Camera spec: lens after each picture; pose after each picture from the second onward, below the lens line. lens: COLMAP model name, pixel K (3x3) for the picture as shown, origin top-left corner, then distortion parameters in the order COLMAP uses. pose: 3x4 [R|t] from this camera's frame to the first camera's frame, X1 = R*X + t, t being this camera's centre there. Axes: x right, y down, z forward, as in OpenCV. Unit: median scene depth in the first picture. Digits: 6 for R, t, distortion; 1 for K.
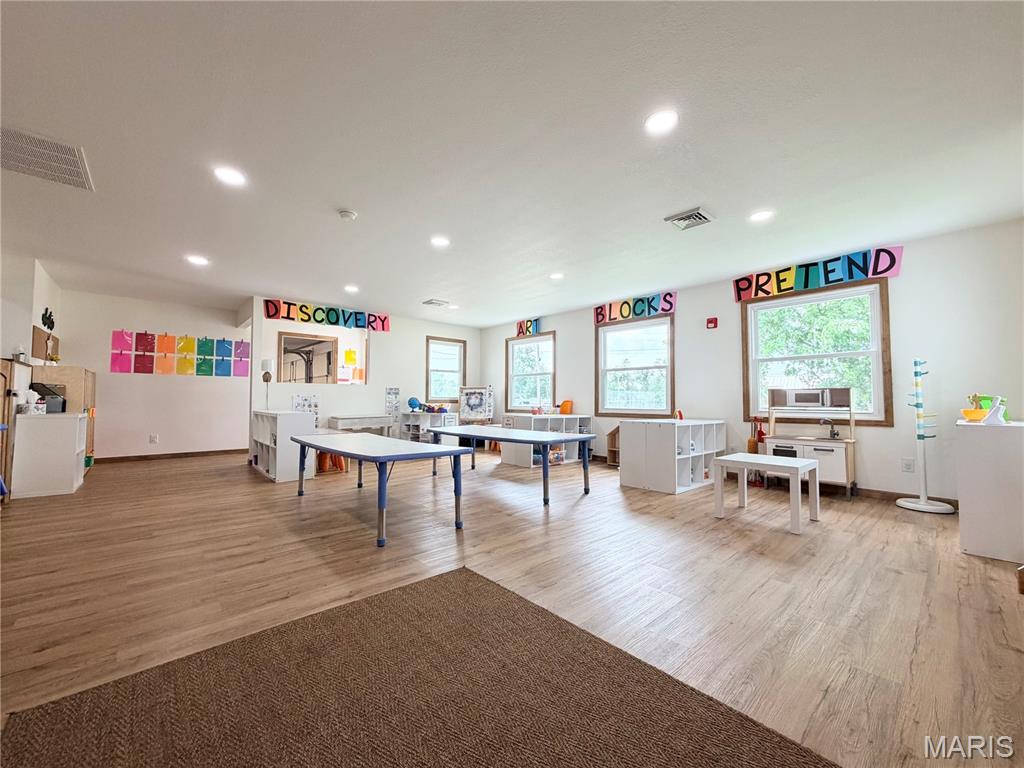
lens RADIAL K [[407.9, 0, 508.8], [0, 407.9, 386.8], [0, 0, 1]] dist [-0.001966, -0.000042]
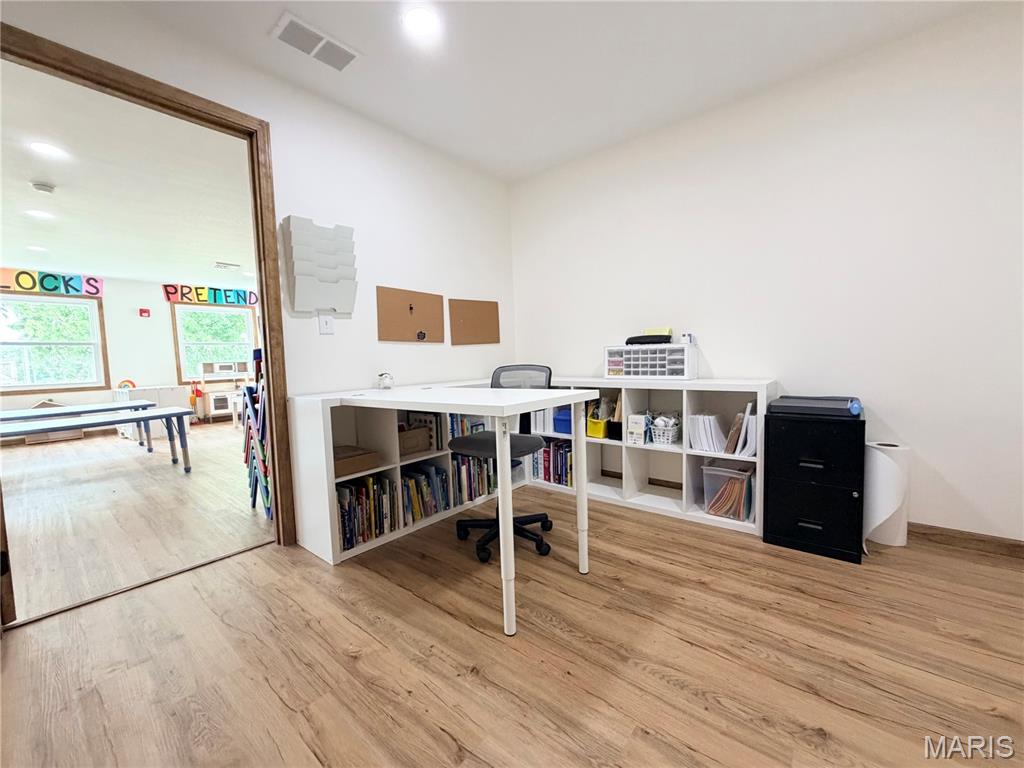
lens RADIAL K [[407.9, 0, 510.4], [0, 407.9, 383.5], [0, 0, 1]] dist [-0.001966, -0.000042]
pose [[-0.149782, -0.069869, 0.986247, -0.832210], [-0.007338, 0.997551, 0.069555, -0.025336], [-0.988692, 0.003181, -0.149928, 0.032865]]
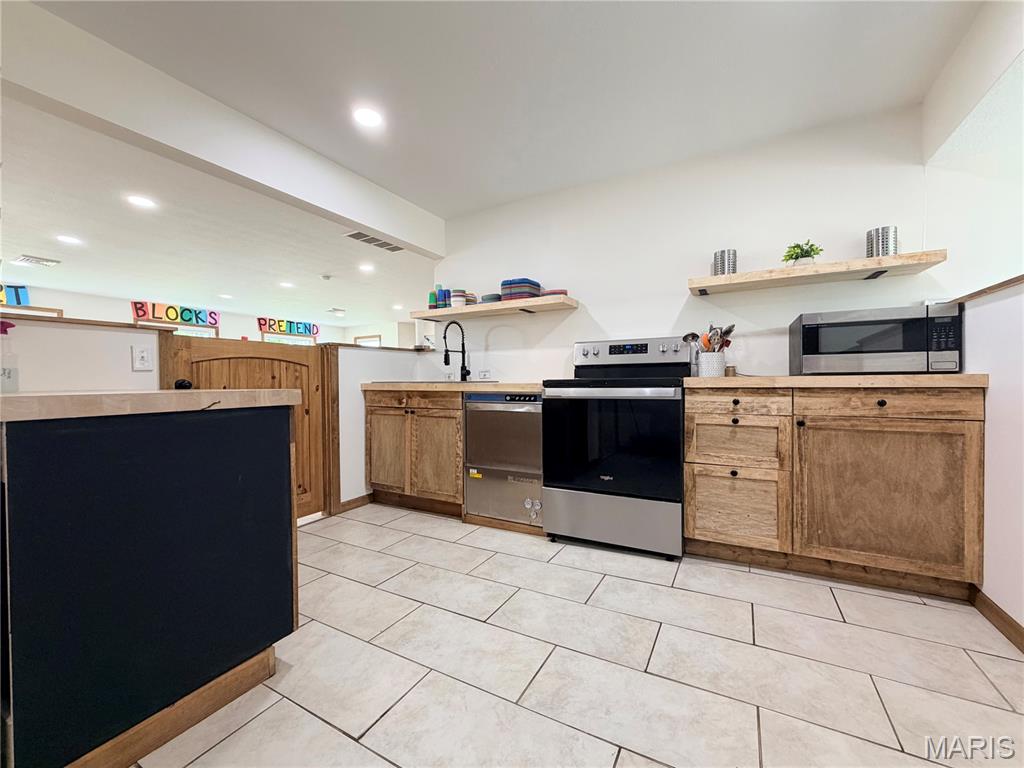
lens RADIAL K [[407.9, 0, 519.6], [0, 407.9, 385.8], [0, 0, 1]] dist [-0.001966, -0.000042]
pose [[-0.338547, -0.010175, 0.940894, -1.230061], [-0.022197, 0.999750, 0.002825, 0.002108], [-0.940688, -0.019929, -0.338688, 0.429362]]
